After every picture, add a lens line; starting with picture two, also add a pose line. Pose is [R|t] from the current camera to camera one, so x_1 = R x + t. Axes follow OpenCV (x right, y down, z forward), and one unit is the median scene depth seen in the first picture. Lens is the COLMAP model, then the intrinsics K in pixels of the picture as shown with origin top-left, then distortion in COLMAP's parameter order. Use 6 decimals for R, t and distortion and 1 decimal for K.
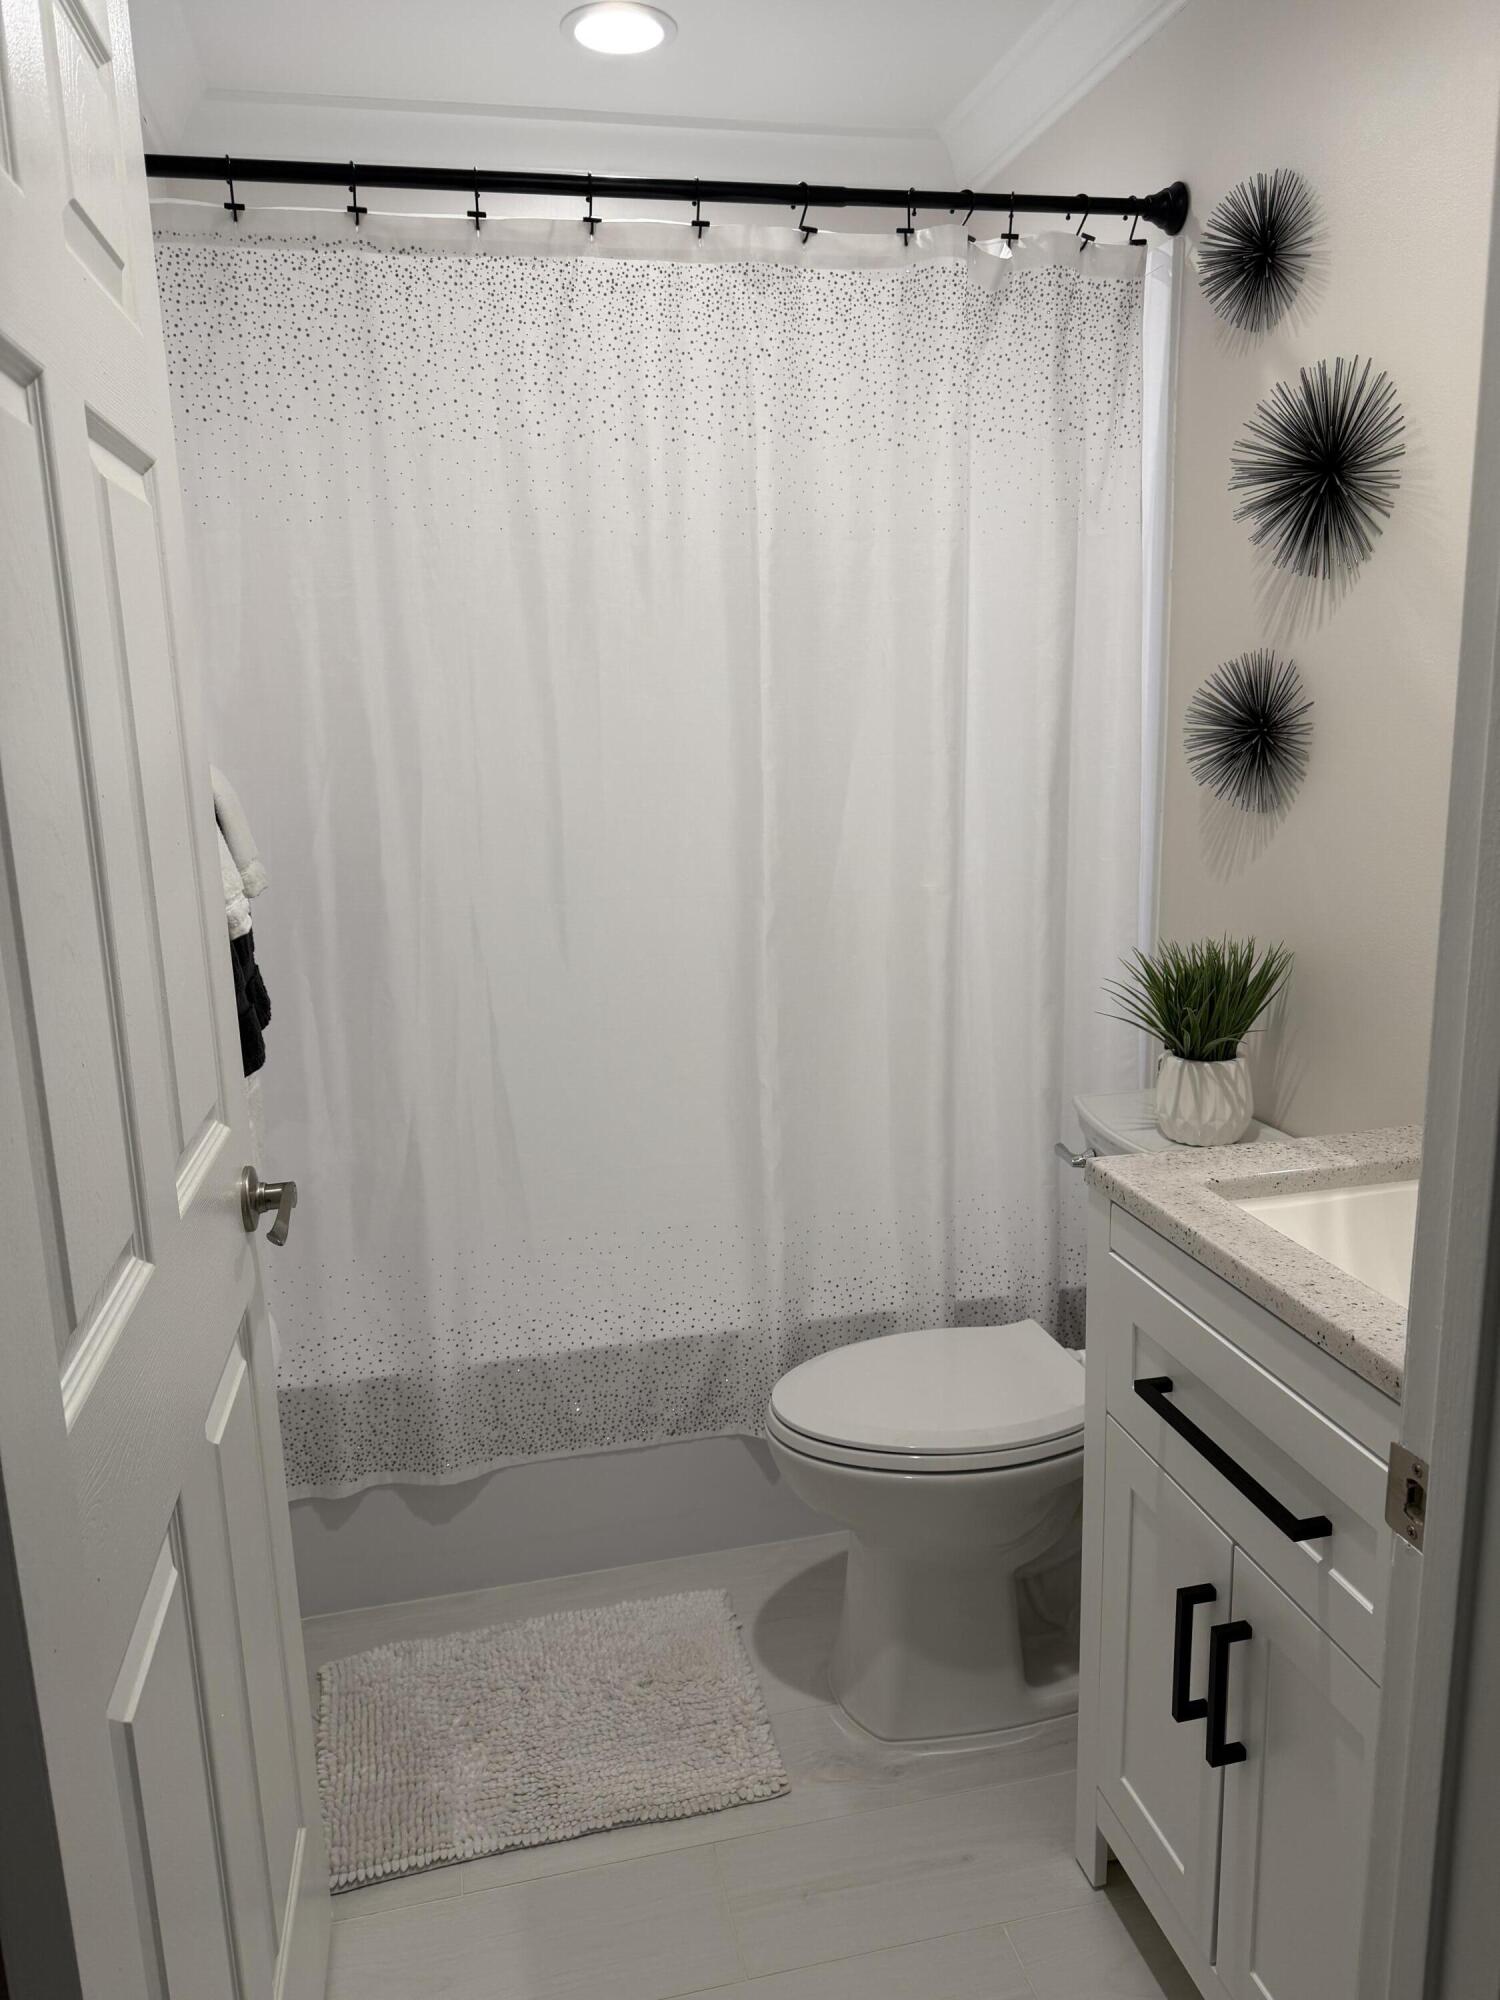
lens RADIAL K [[1417.9, 0, 750.0], [0, 1417.9, 1000.0], [0, 0, 1]] dist [0.006427, 0.007719]
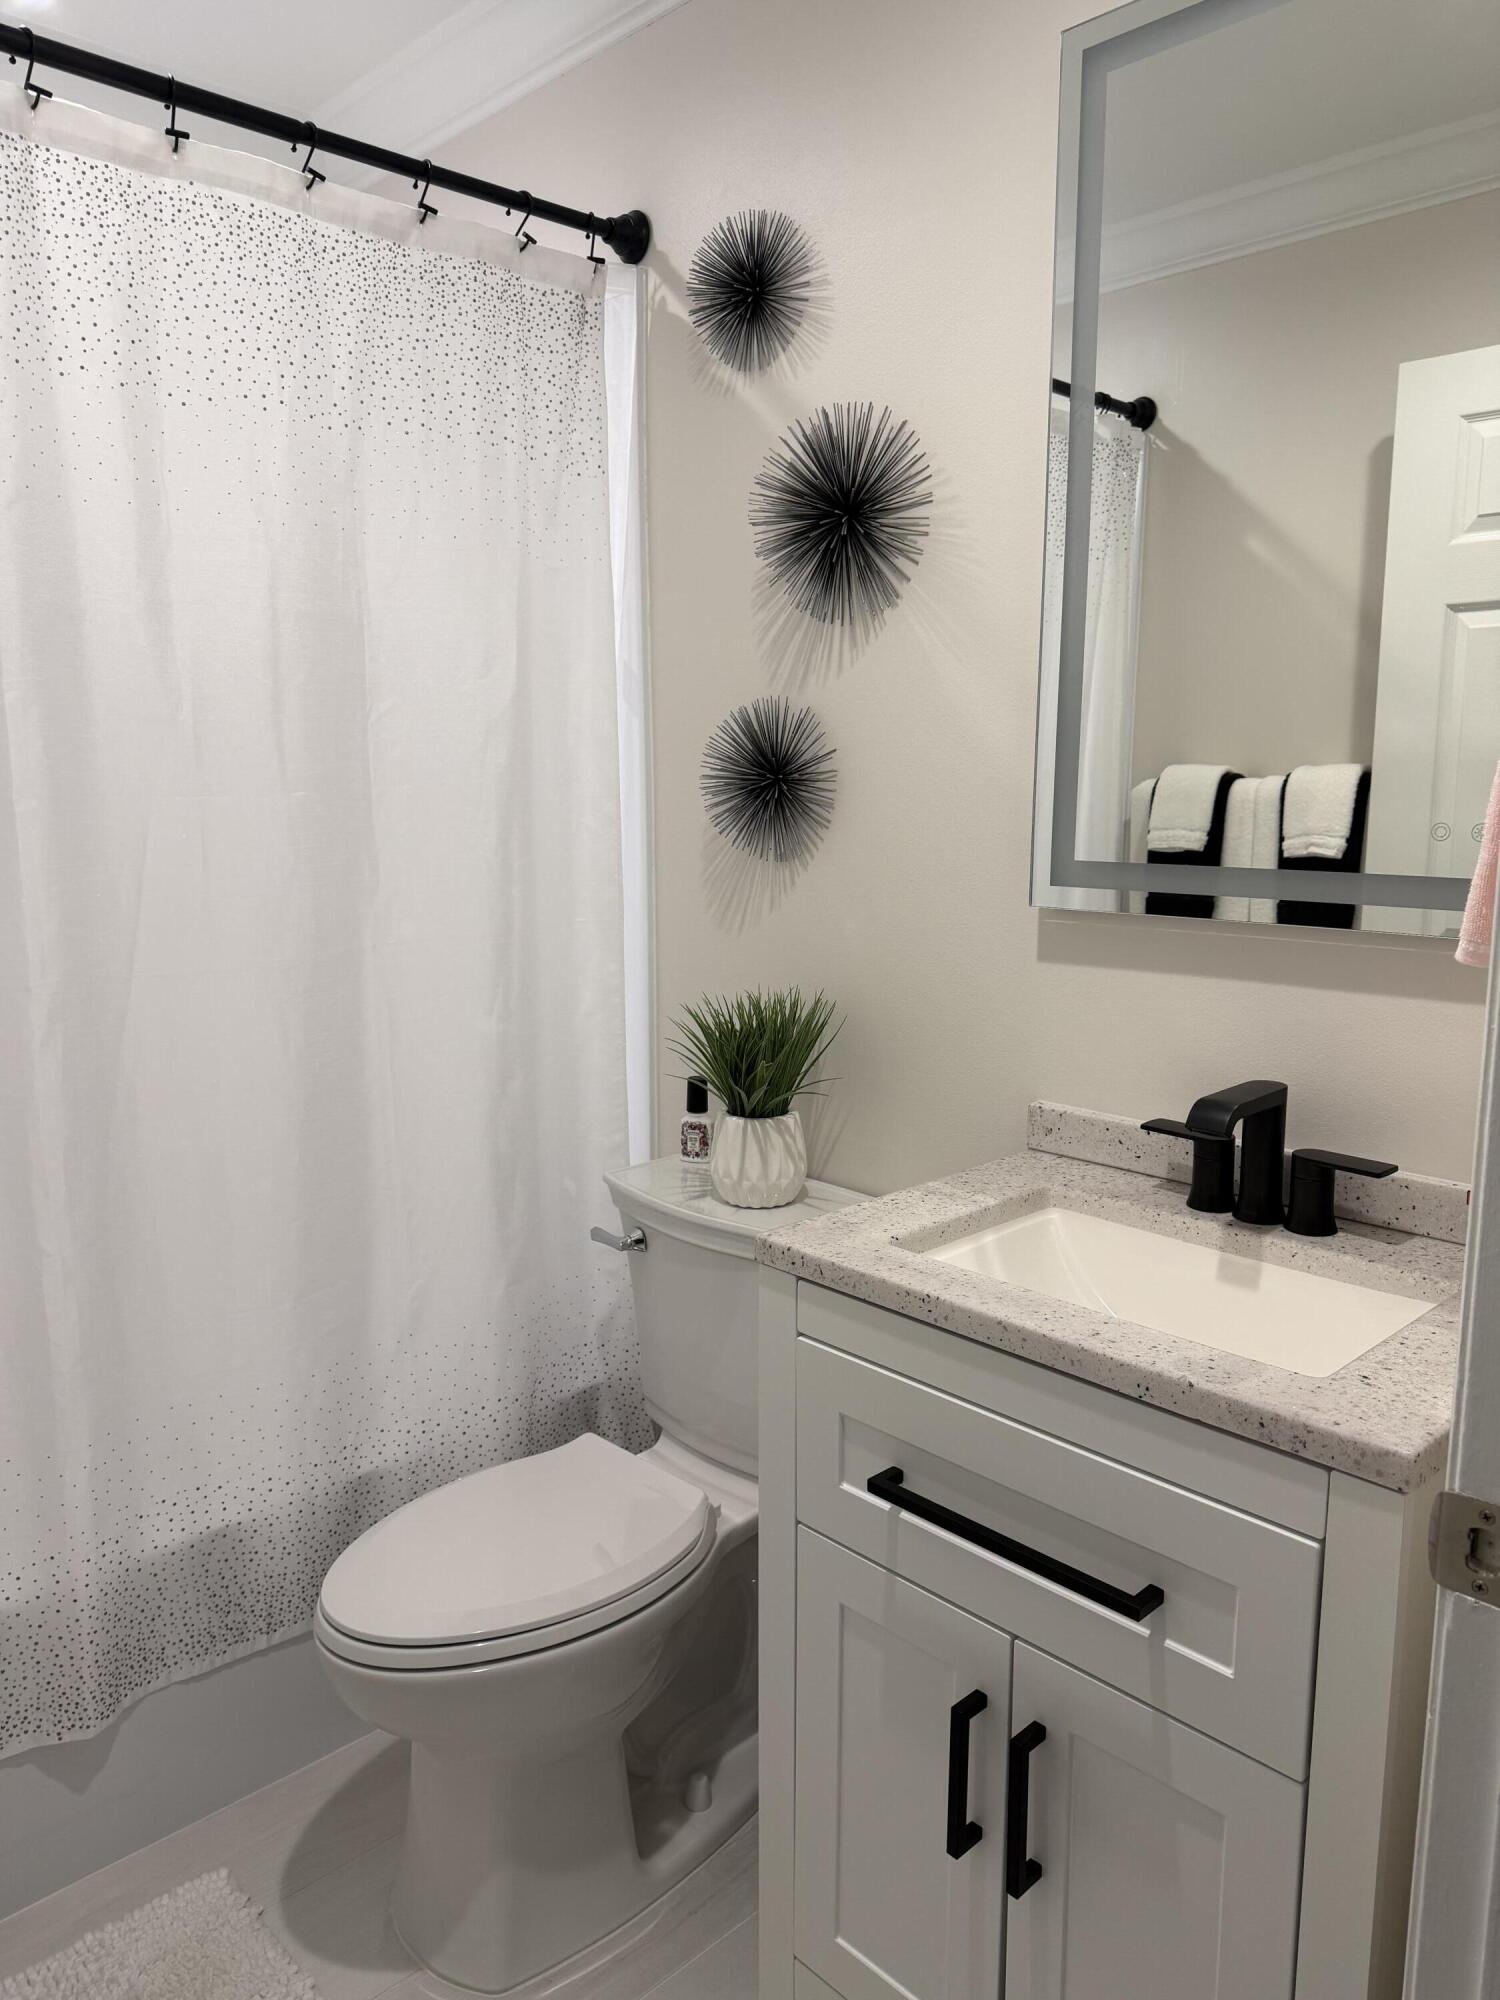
lens RADIAL K [[1297.5, 0, 621.8], [0, 1297.5, 1035.1], [0, 0, 1]] dist [0.100560, -0.141977]
pose [[0.850496, -0.058148, 0.522758, -0.225448], [0.084494, 0.996067, -0.026671, 0.002620], [-0.519151, 0.066854, 0.852064, 0.309762]]
